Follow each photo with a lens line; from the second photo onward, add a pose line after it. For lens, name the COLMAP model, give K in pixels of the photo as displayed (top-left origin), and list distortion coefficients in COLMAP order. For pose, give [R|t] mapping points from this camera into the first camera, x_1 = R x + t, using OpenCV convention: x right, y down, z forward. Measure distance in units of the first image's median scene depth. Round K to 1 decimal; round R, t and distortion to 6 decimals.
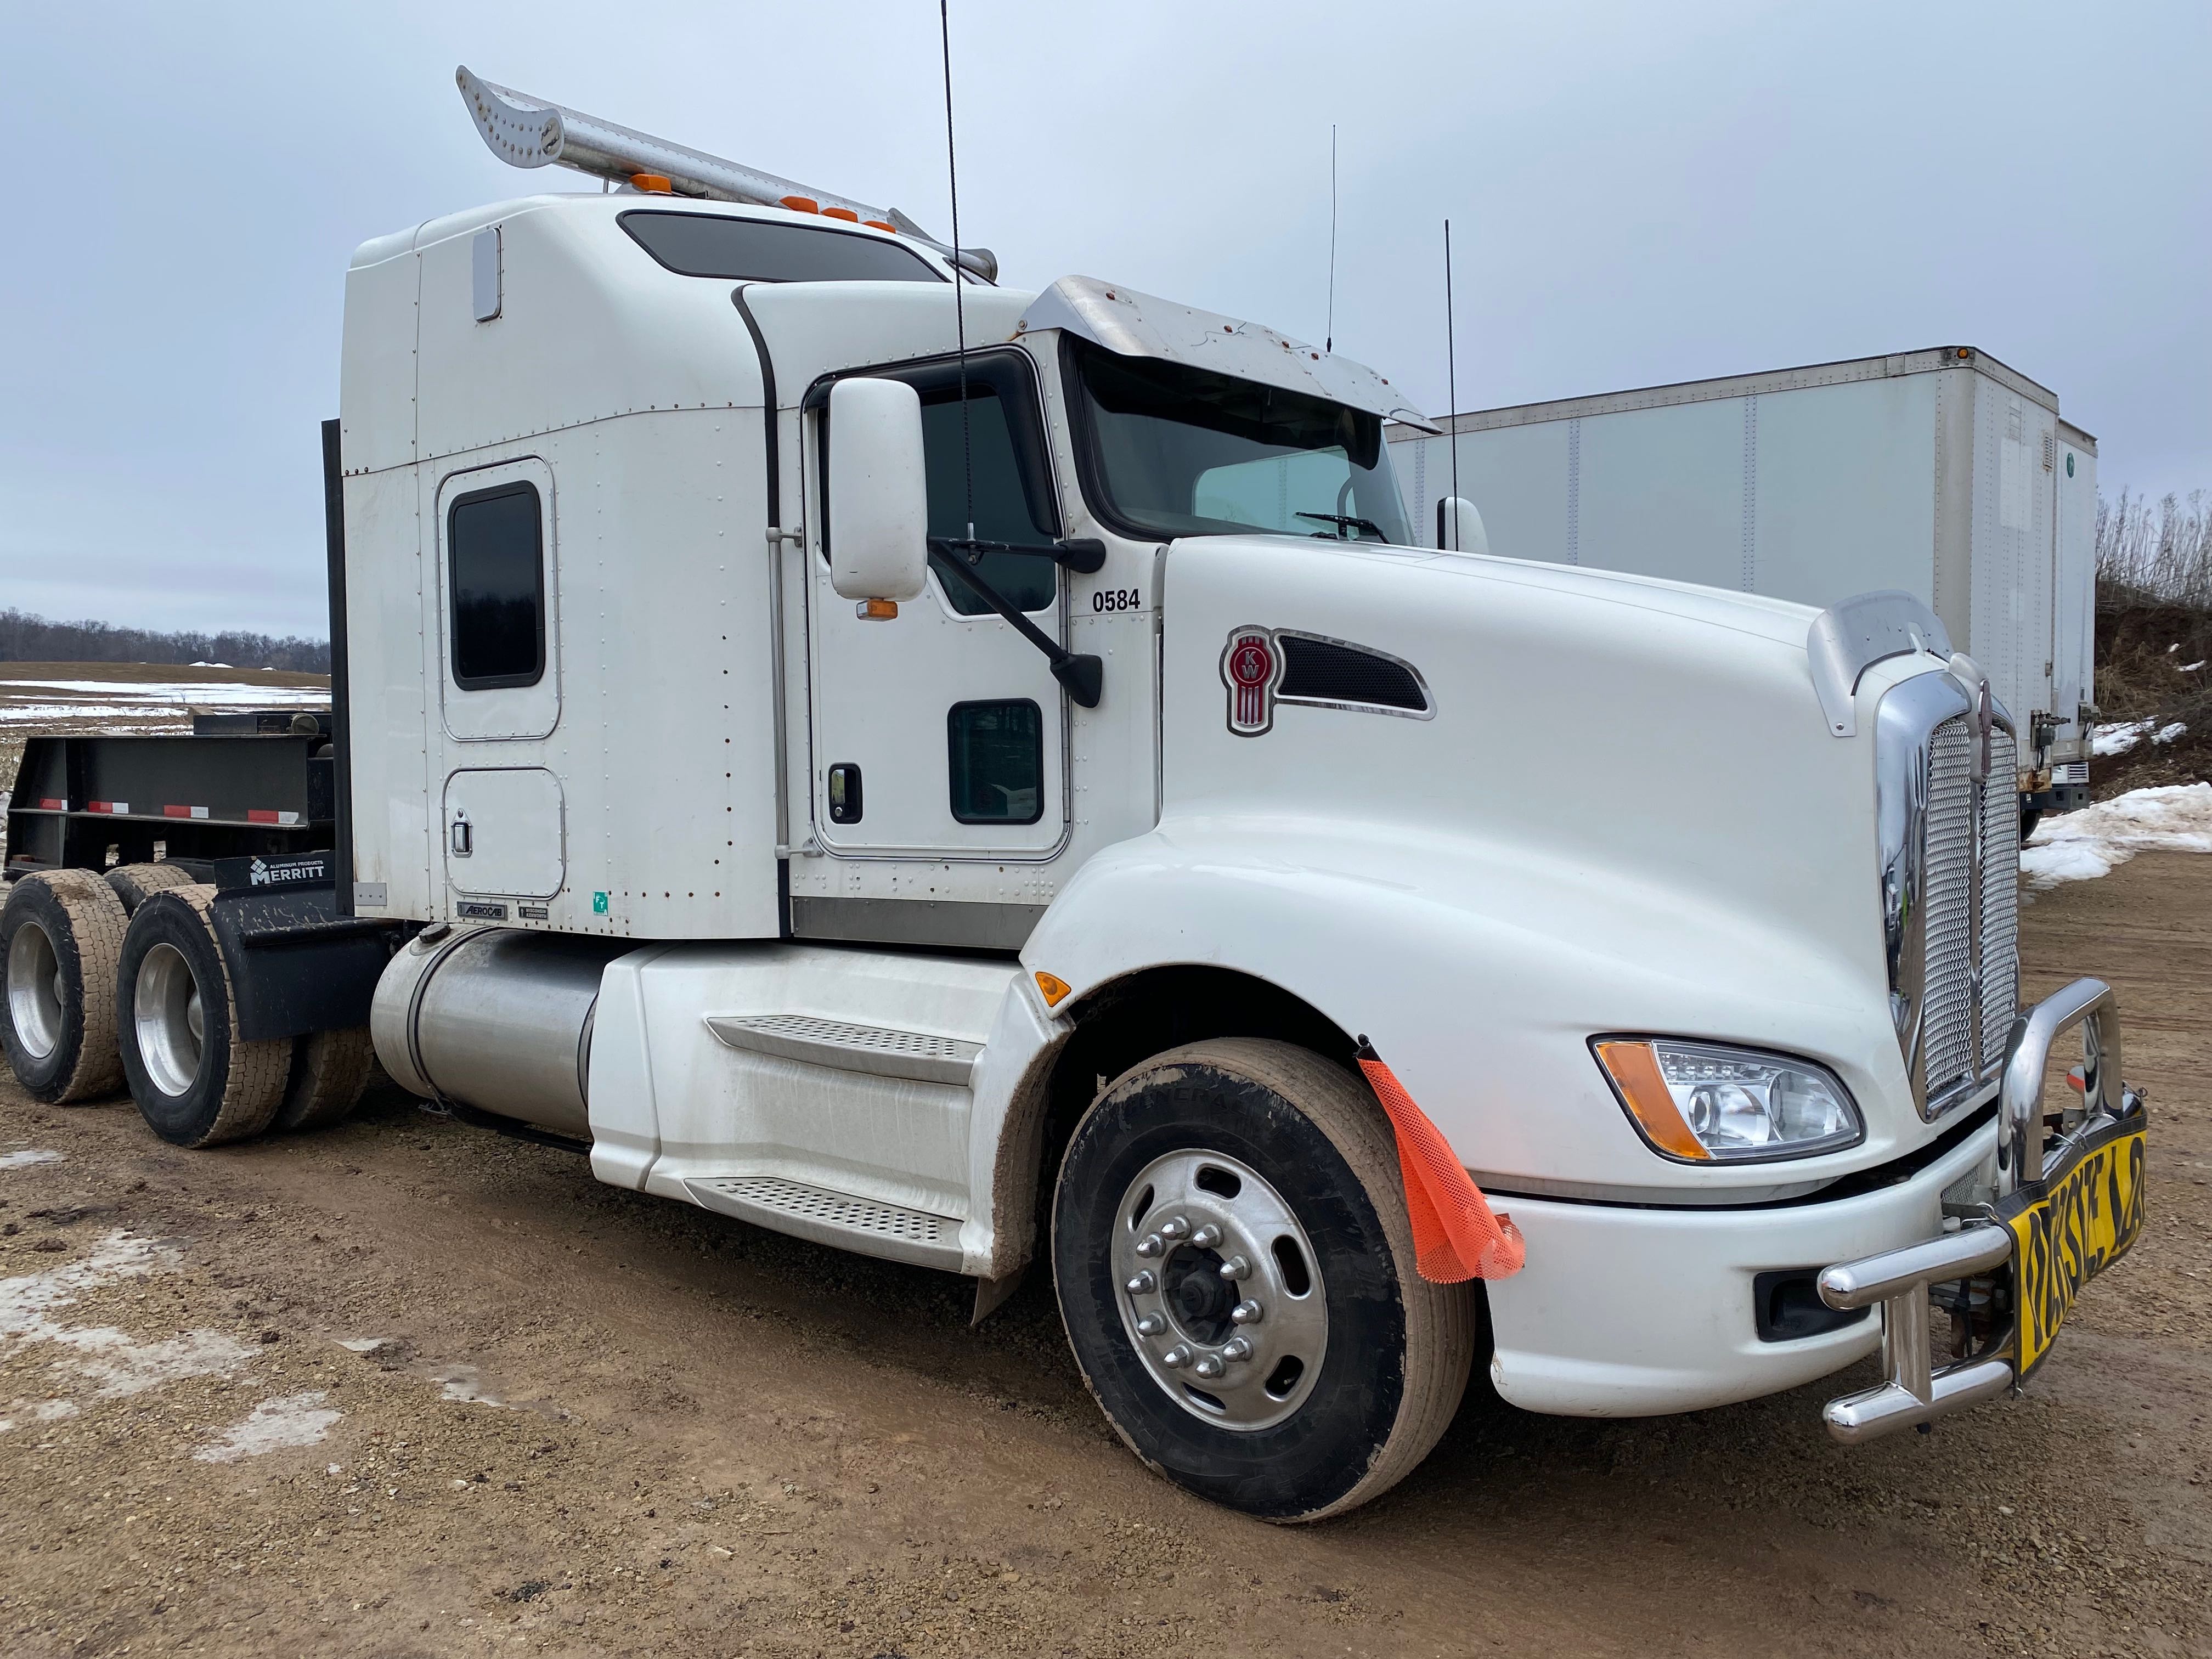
lens RADIAL K [[1646.2, 0, 1112.4], [0, 1646.2, 770.7], [0, 0, 1]] dist [0.038139, -0.031898]
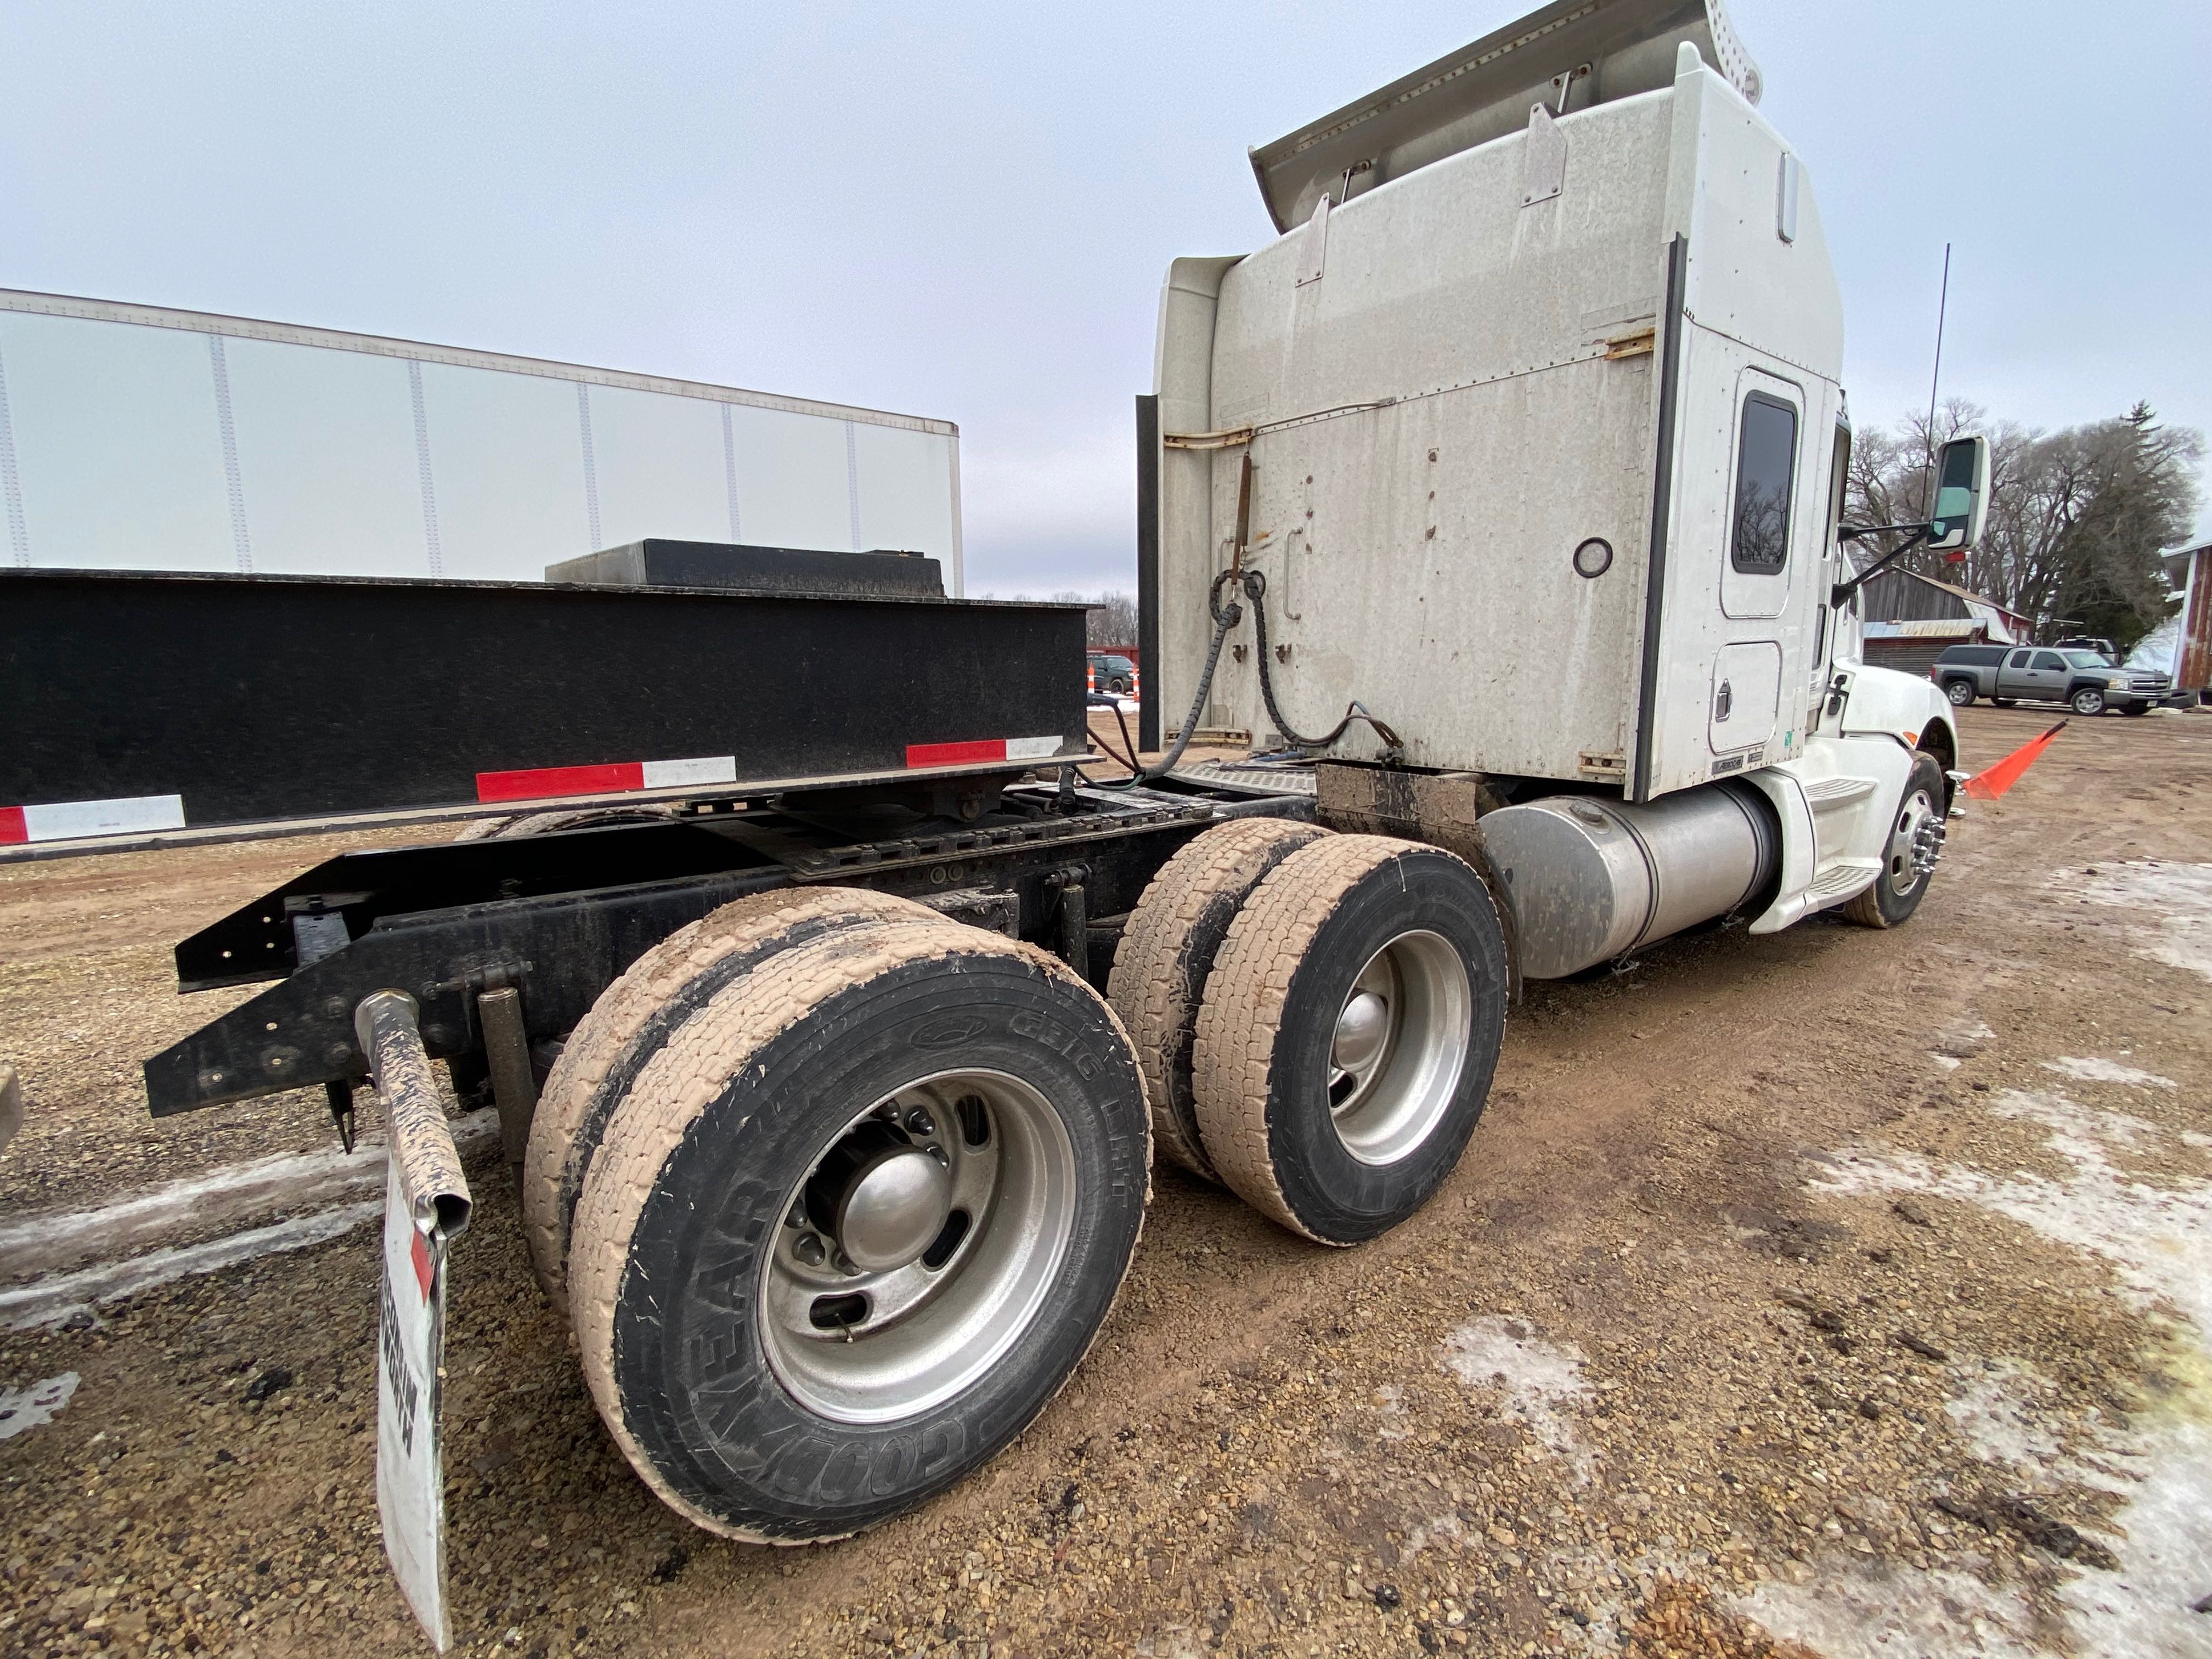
lens RADIAL K [[991.5, 0, 1095.3], [0, 991.5, 806.2], [0, 0, 1]] dist [0.019304, -0.017460]
pose [[0.234040, -0.147252, 0.961011, -1.391466], [0.017715, 0.988945, 0.147218, -0.003614], [-0.972066, -0.017430, 0.234061, 1.500810]]
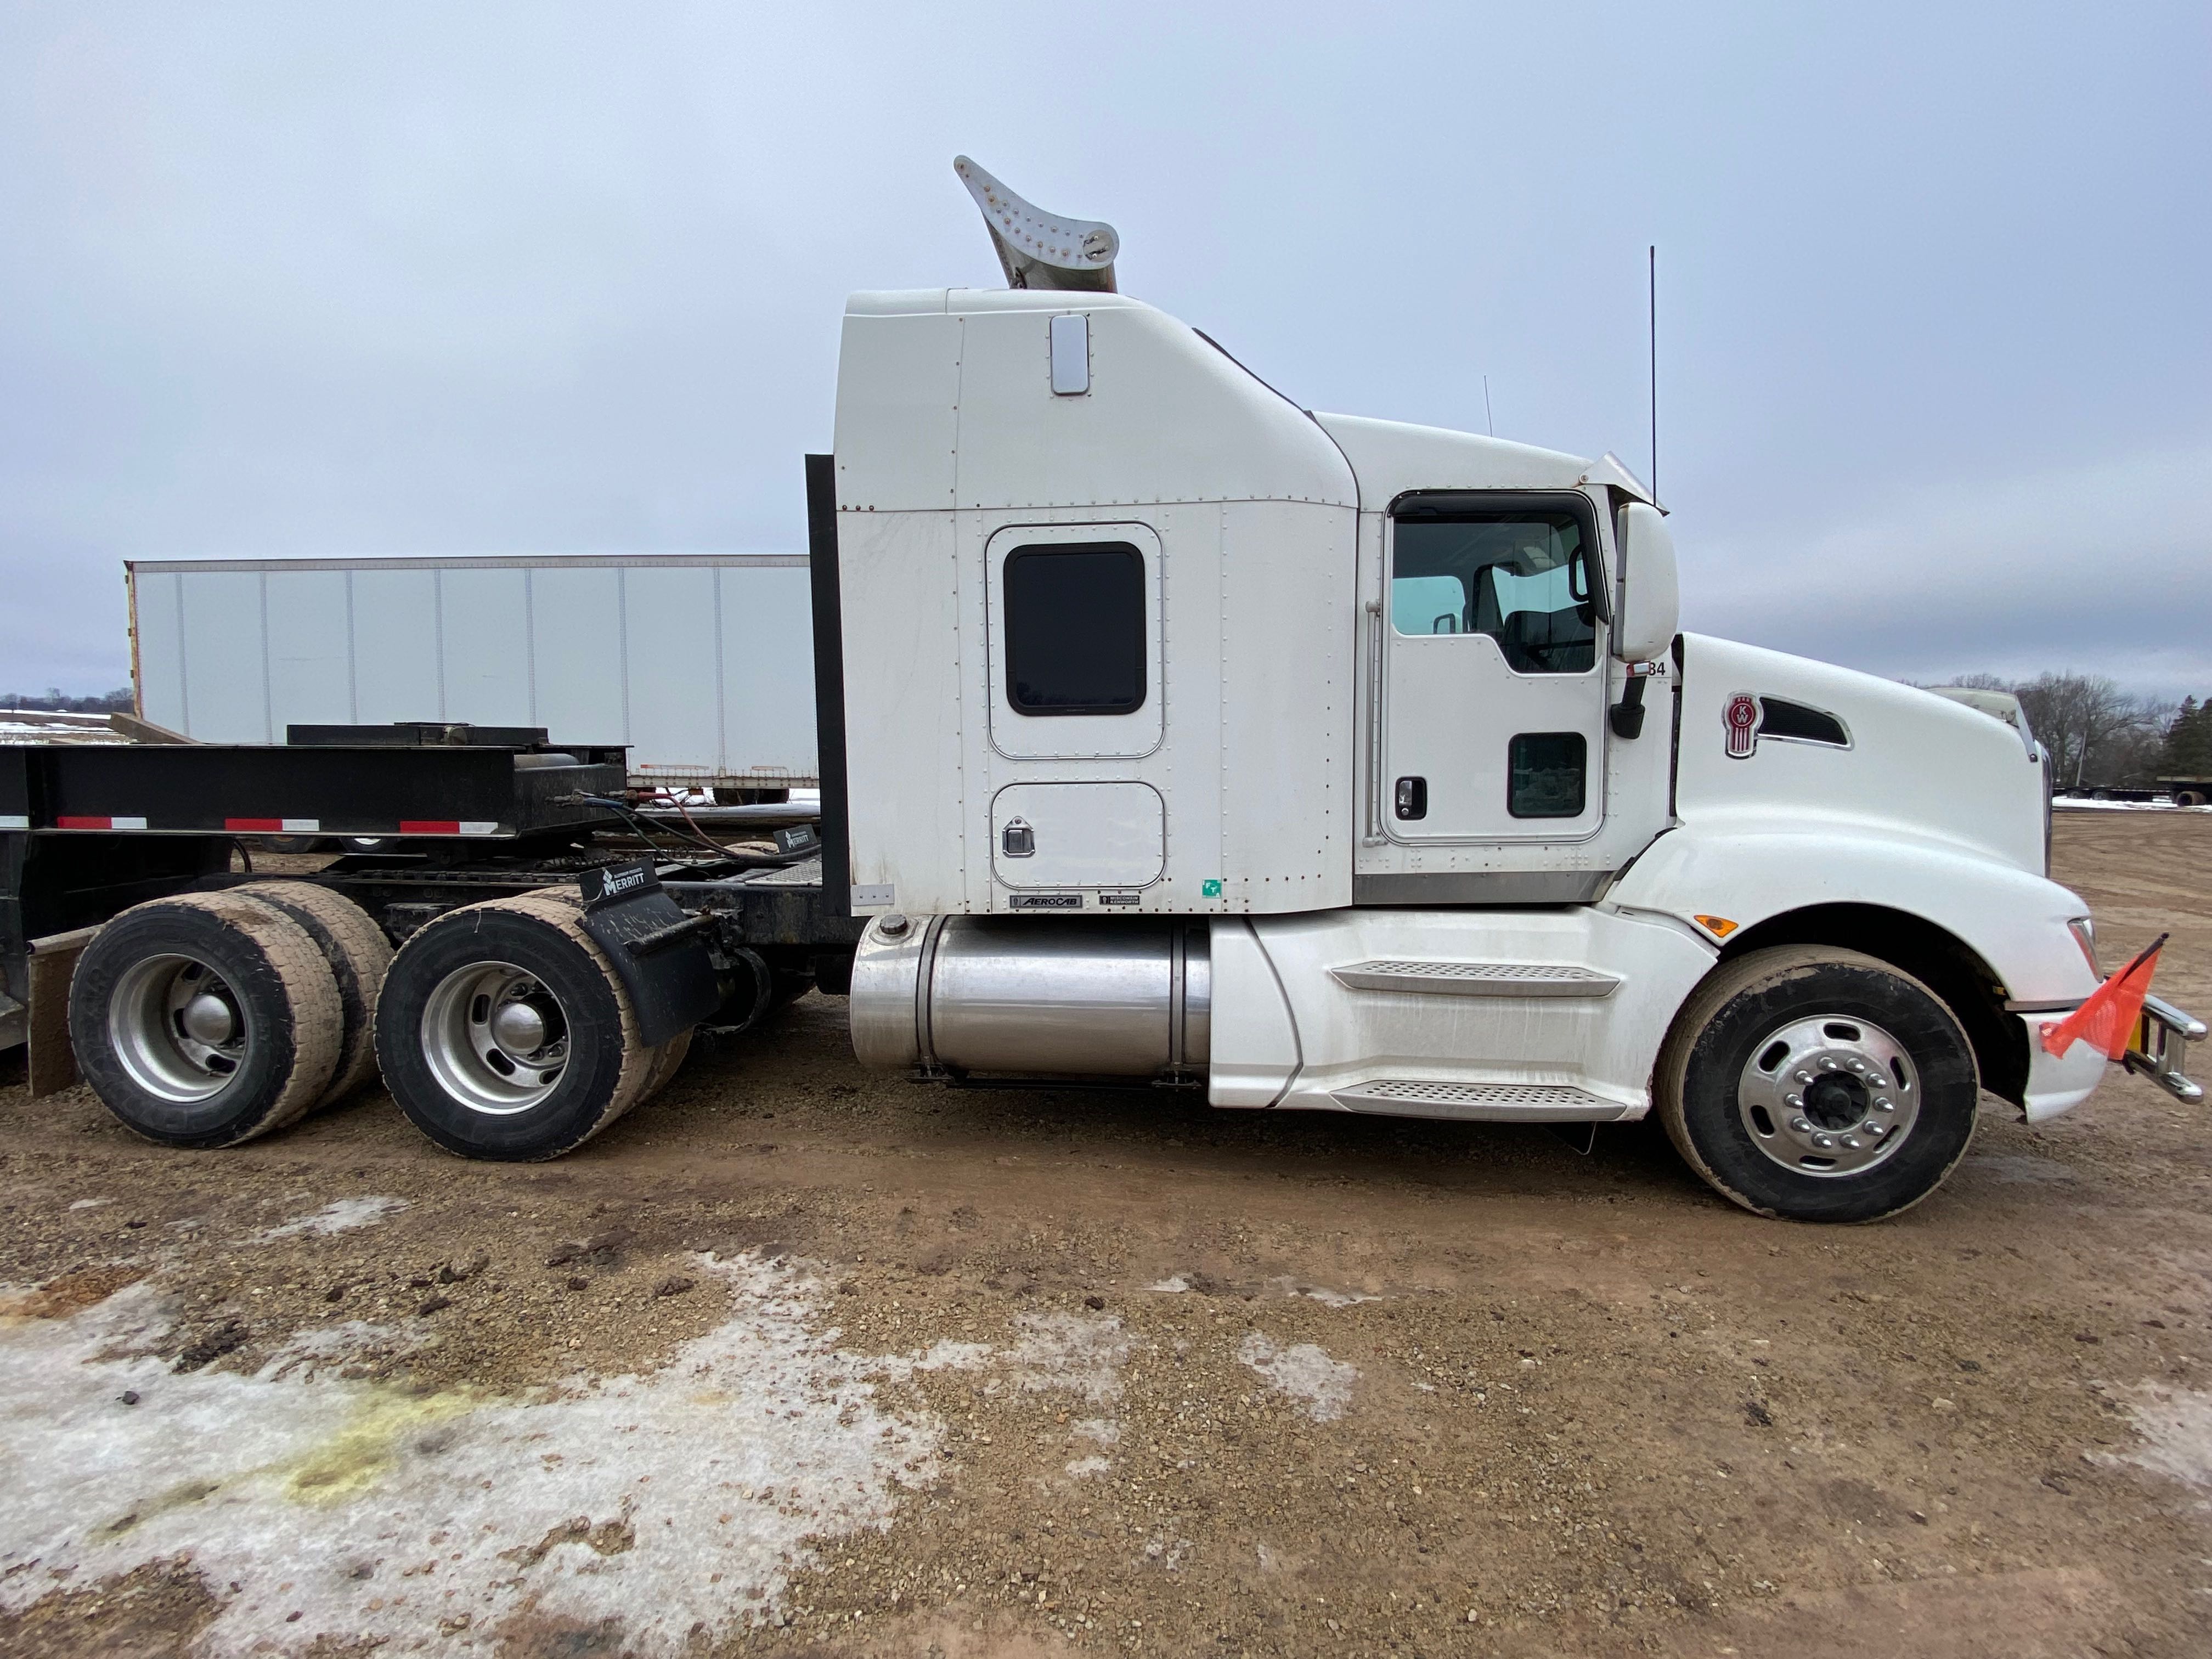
lens RADIAL K [[991.5, 0, 1095.3], [0, 991.5, 806.2], [0, 0, 1]] dist [0.019304, -0.017460]
pose [[0.835409, -0.027069, 0.548962, -0.863738], [0.003417, 0.999023, 0.044060, -0.017783], [-0.549618, -0.034933, 0.834685, 0.461691]]
